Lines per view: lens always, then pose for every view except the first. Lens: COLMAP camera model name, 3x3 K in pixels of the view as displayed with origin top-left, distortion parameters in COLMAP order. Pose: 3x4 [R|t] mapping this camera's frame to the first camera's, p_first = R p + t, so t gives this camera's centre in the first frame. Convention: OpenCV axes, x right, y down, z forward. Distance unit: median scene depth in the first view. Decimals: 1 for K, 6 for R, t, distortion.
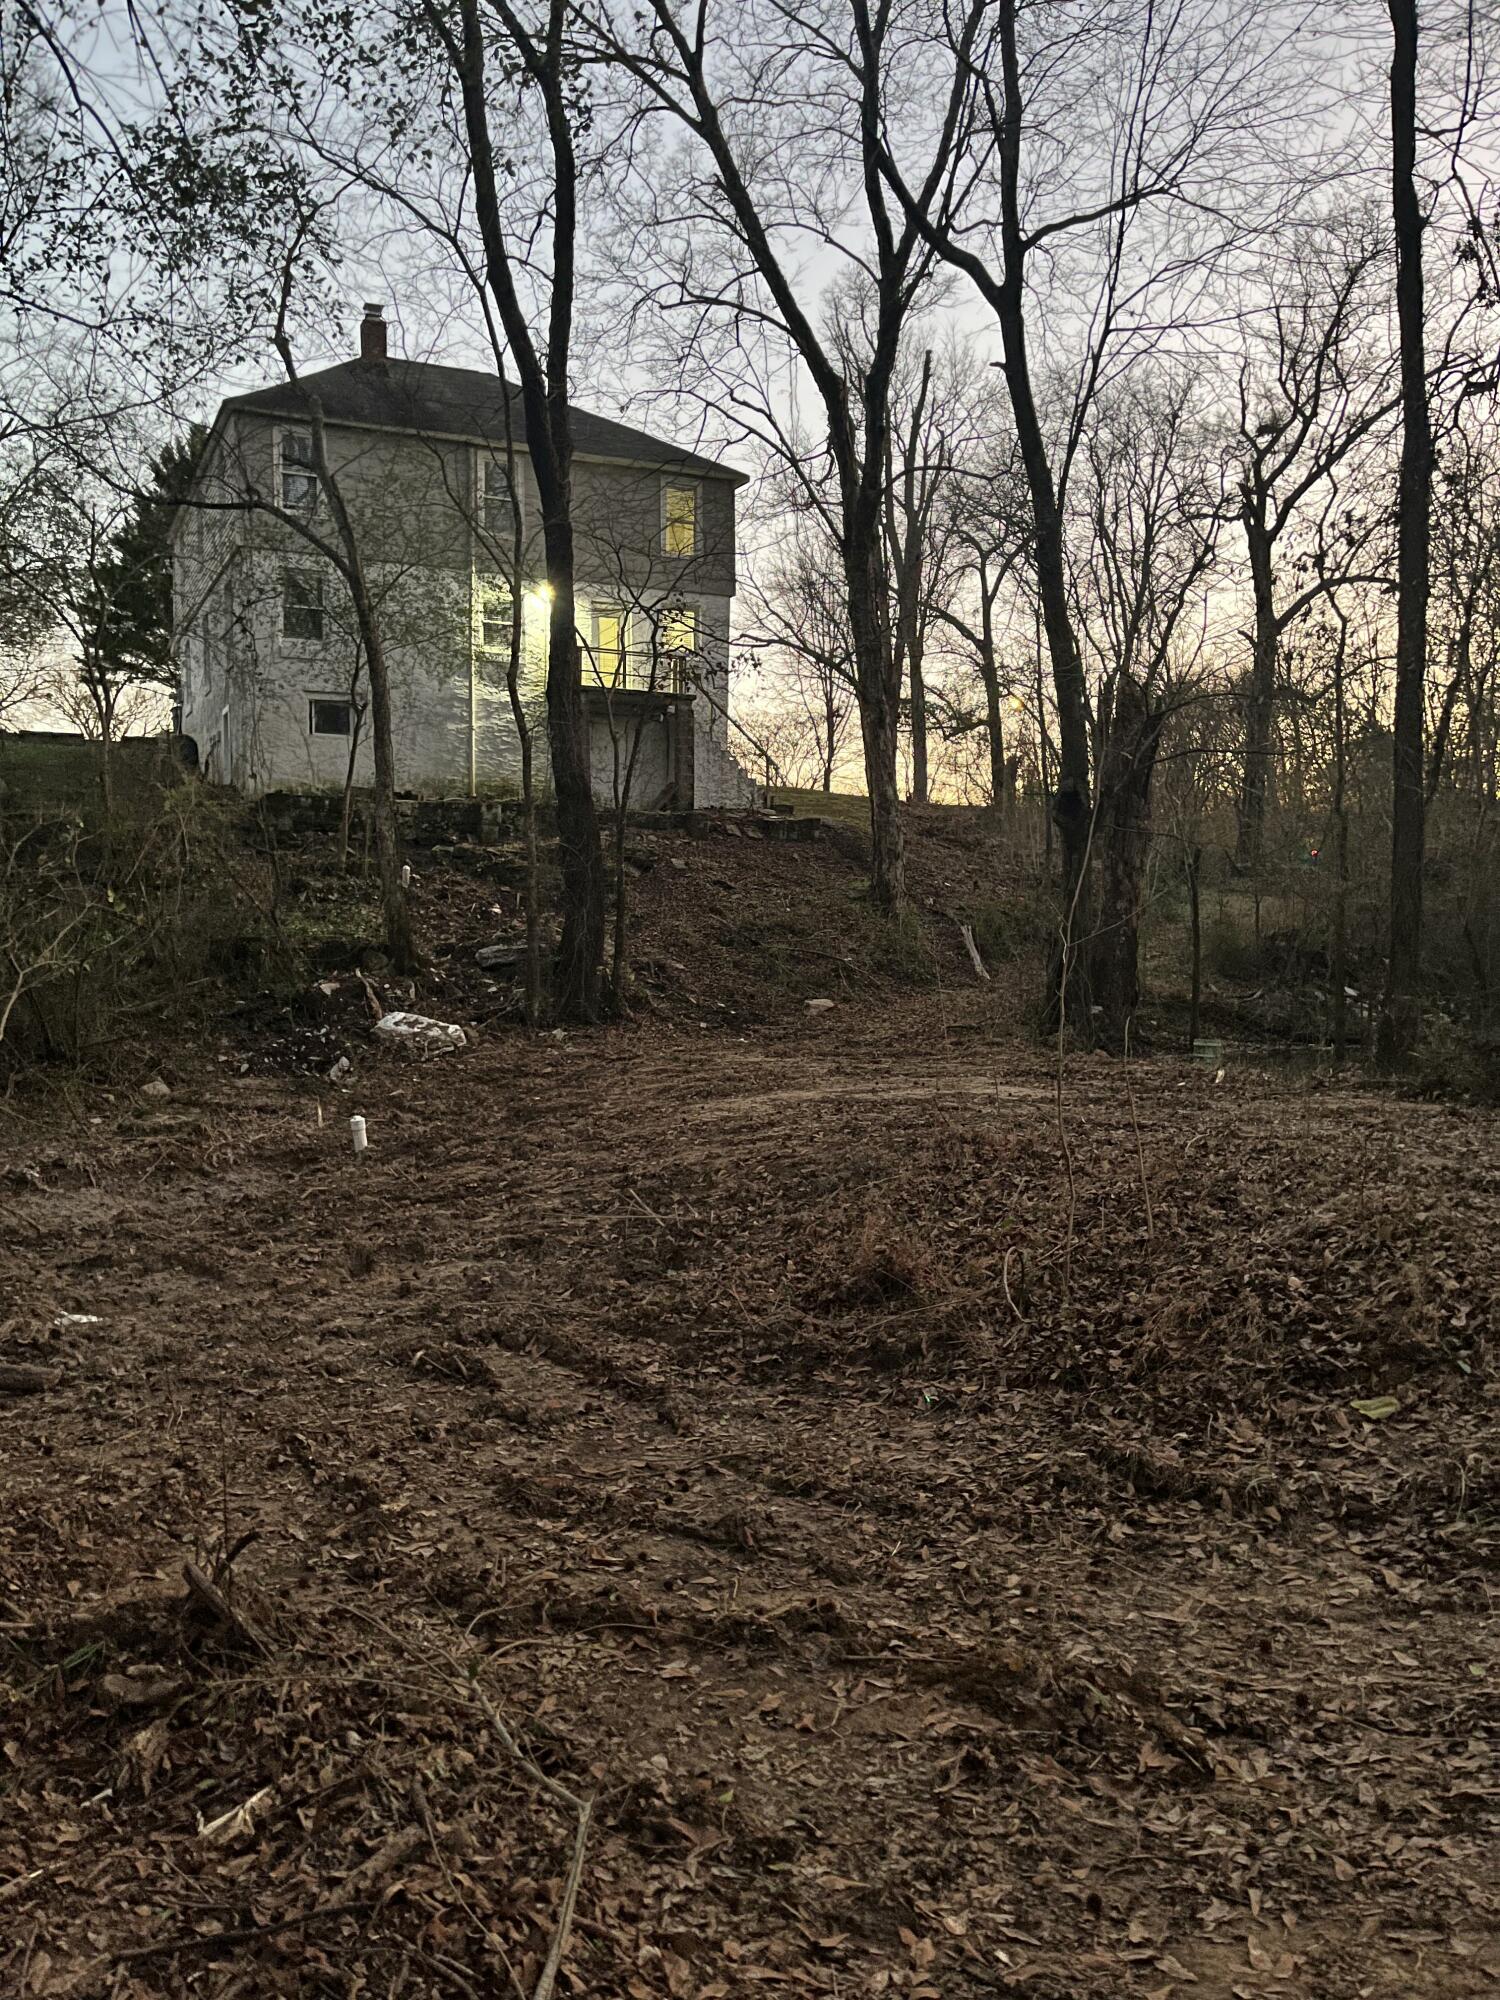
lens RADIAL K [[1536.6, 0, 750.0], [0, 1536.6, 1000.0], [0, 0, 1]] dist [0.030061, -0.003507]
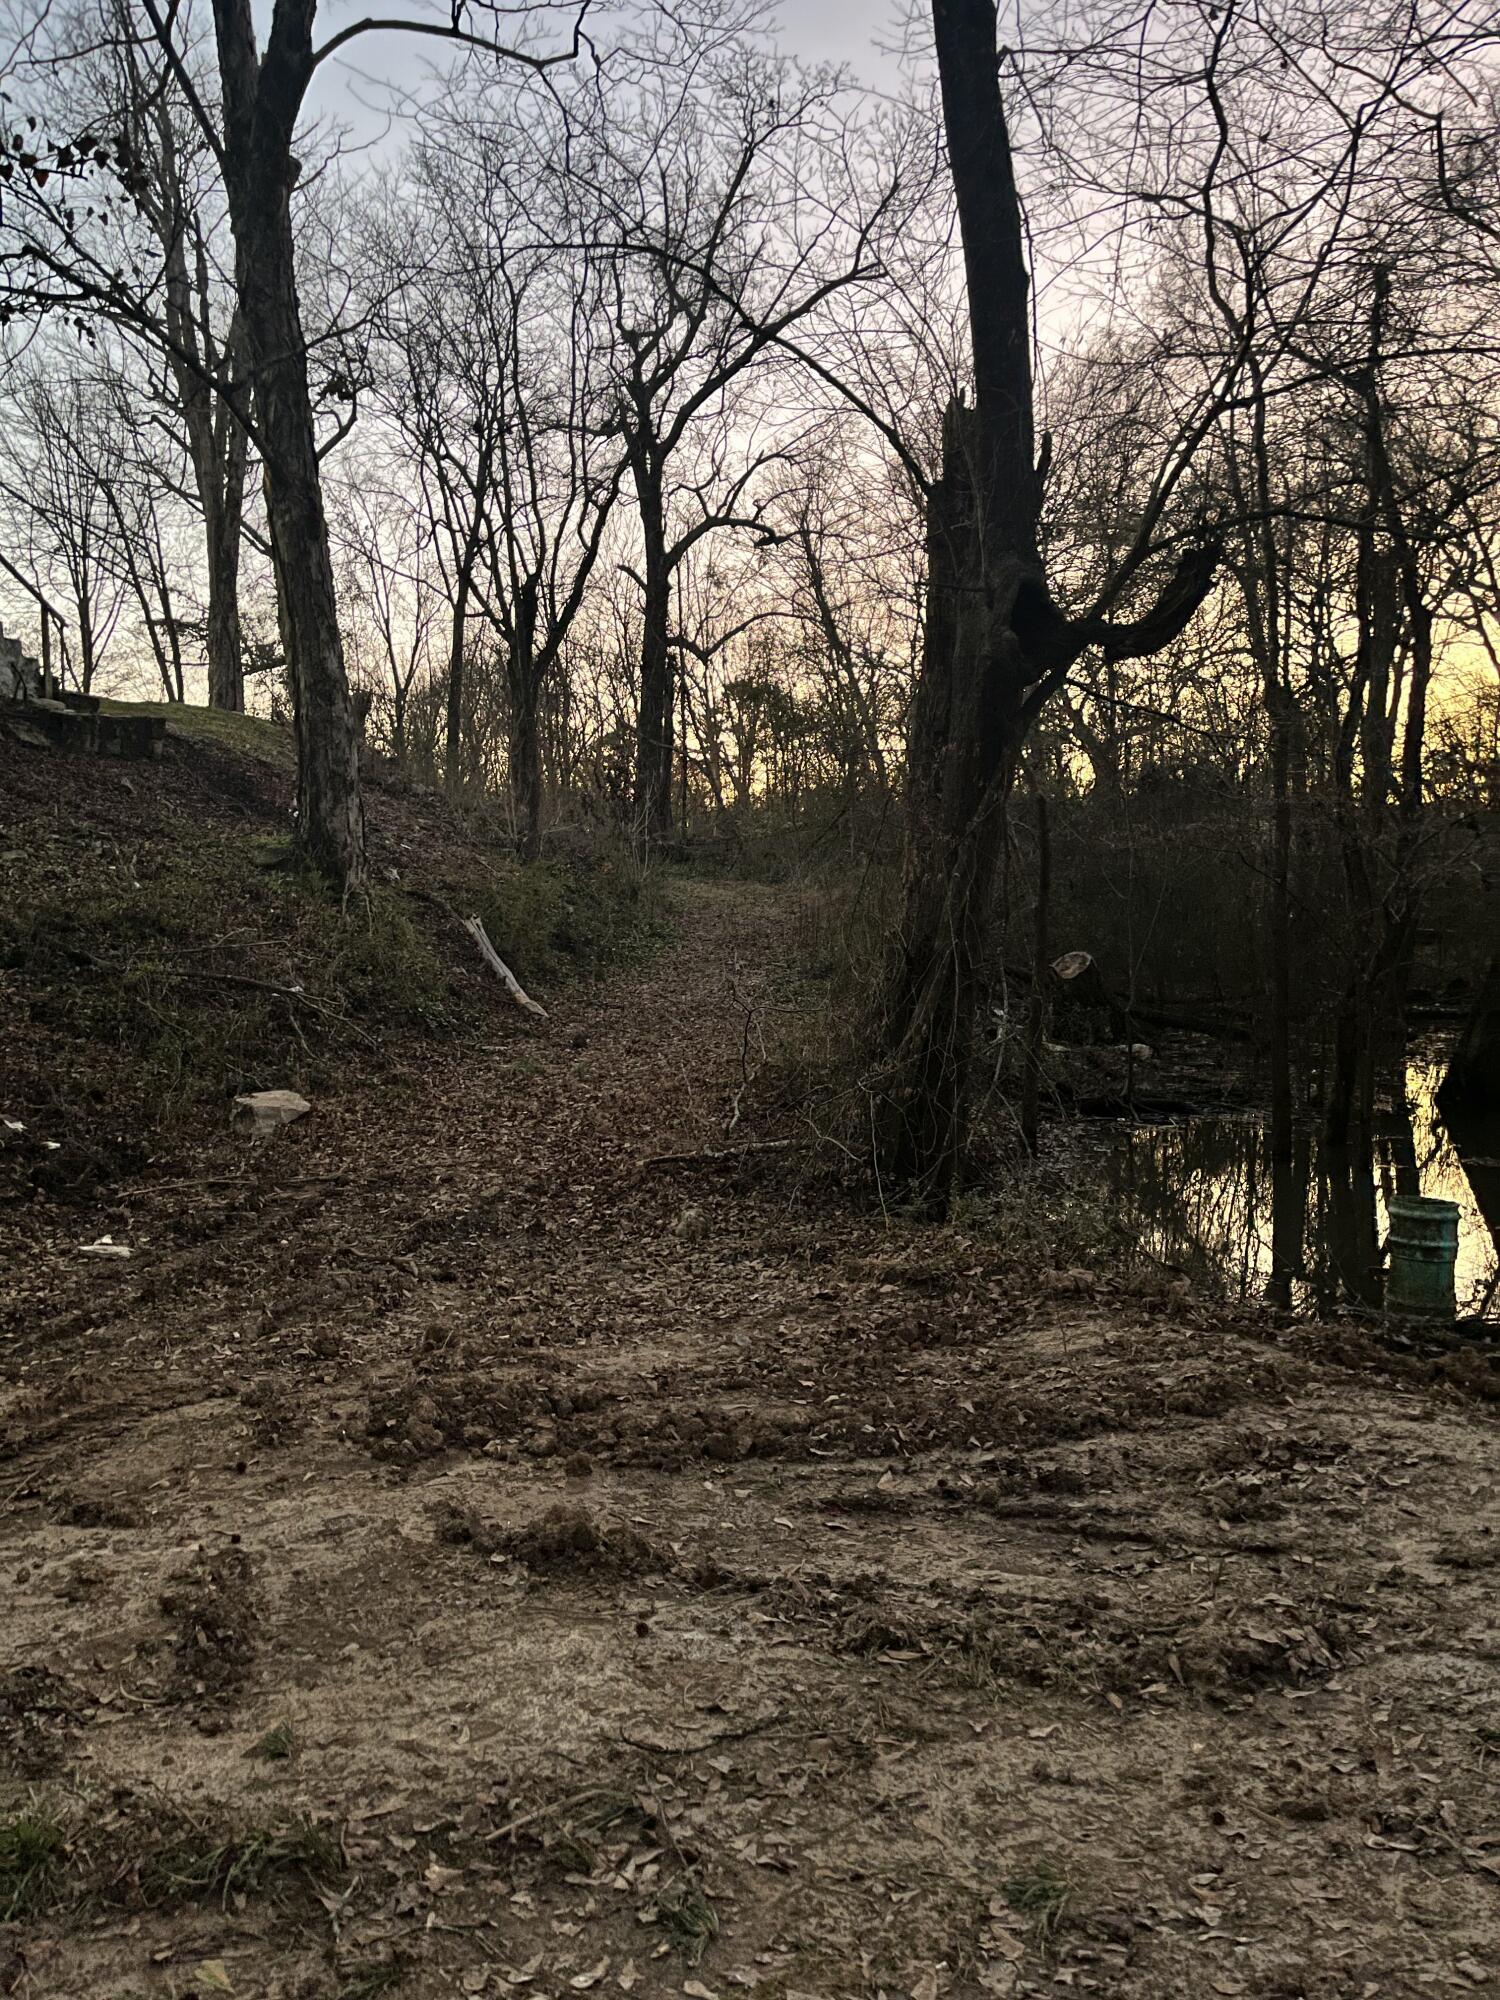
lens RADIAL K [[1536.6, 0, 750.0], [0, 1536.6, 1000.0], [0, 0, 1]] dist [0.030061, -0.003507]
pose [[0.885637, -0.026598, 0.463615, -0.028586], [0.024833, 0.999642, 0.009912, -0.022649], [-0.463713, 0.002735, 0.885981, 0.474871]]
